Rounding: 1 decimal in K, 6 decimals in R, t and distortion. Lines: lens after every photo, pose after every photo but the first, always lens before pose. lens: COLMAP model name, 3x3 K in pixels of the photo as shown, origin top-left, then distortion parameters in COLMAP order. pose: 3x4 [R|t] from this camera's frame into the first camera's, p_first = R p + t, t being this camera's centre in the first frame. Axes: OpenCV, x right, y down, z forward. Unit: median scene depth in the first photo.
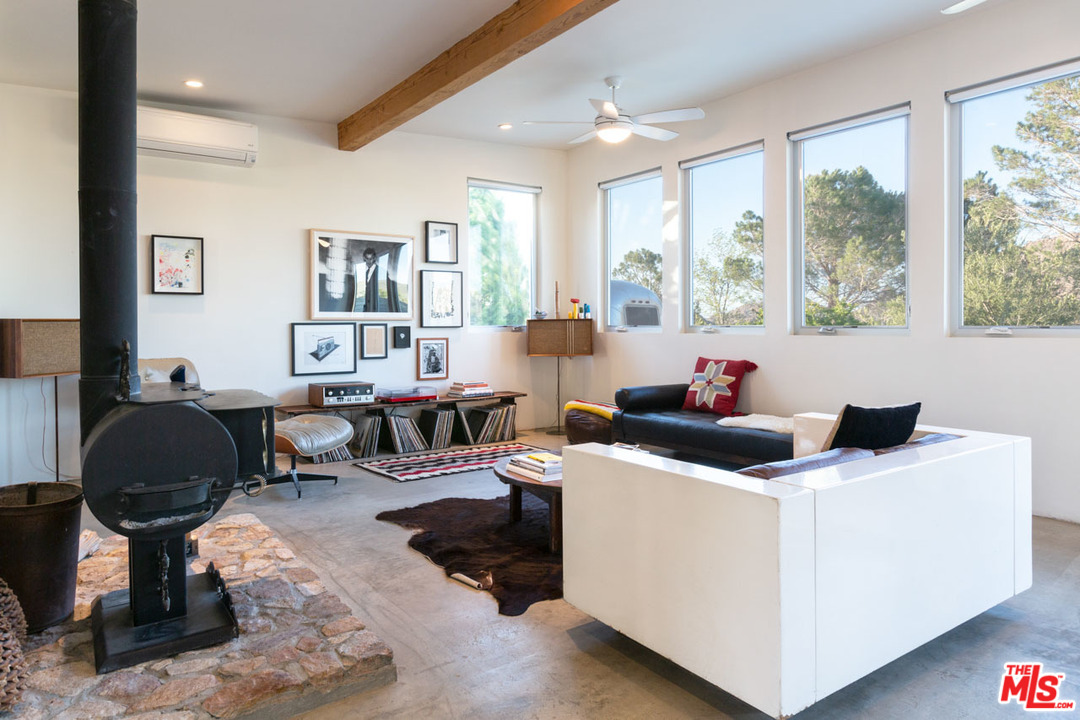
lens RADIAL K [[696.1, 0, 532.3], [0, 696.1, 331.2], [0, 0, 1]] dist [-0.003595, 0.003711]
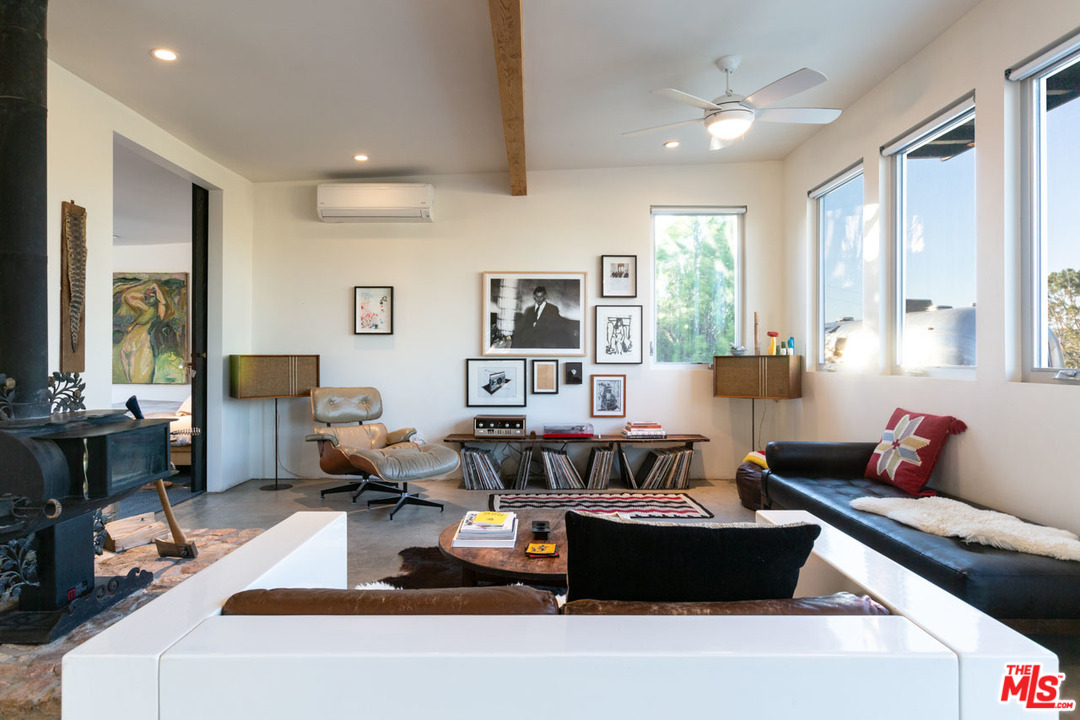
lens RADIAL K [[629.7, 0, 533.4], [0, 629.7, 357.0], [0, 0, 1]] dist [-0.006513, 0.002533]
pose [[0.818983, 0.003763, -0.573806, 0.297300], [-0.010621, 0.999907, -0.008602, -0.006530], [0.573720, 0.013140, 0.818946, 0.231653]]
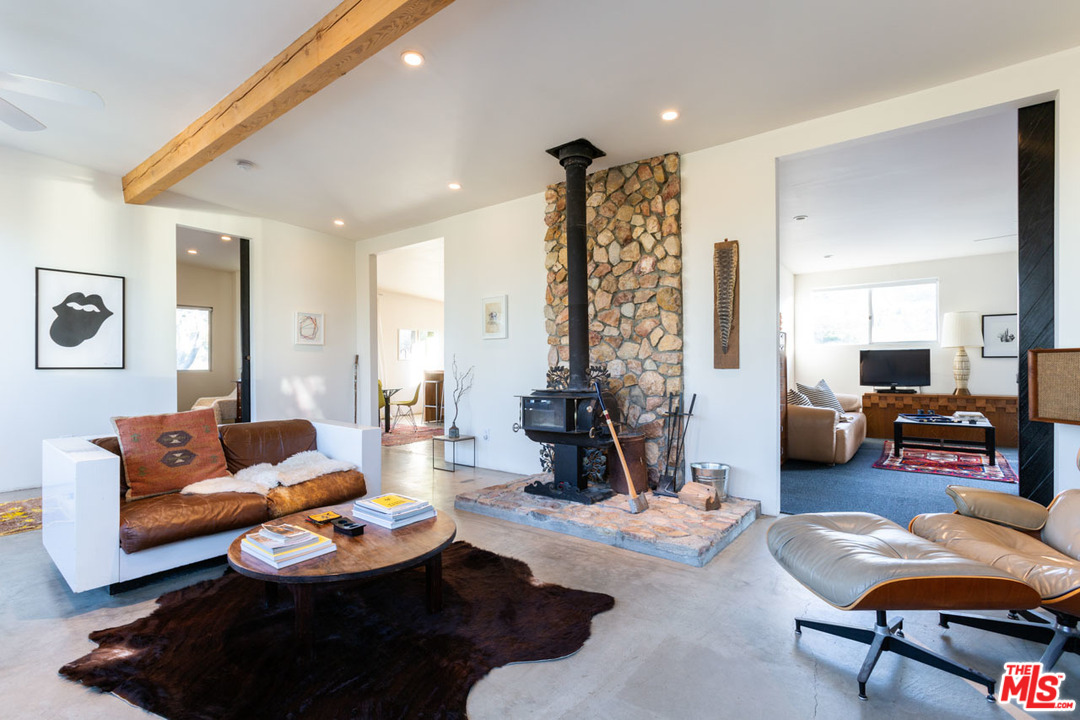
lens RADIAL K [[486.8, 0, 542.5], [0, 486.8, 362.4], [0, 0, 1]] dist [-0.004783, 0.000982]
pose [[-0.956585, 0.006861, -0.291371, 0.002122], [0.005430, 0.999969, 0.005720, -0.004546], [0.291402, 0.003889, -0.956593, 0.981806]]
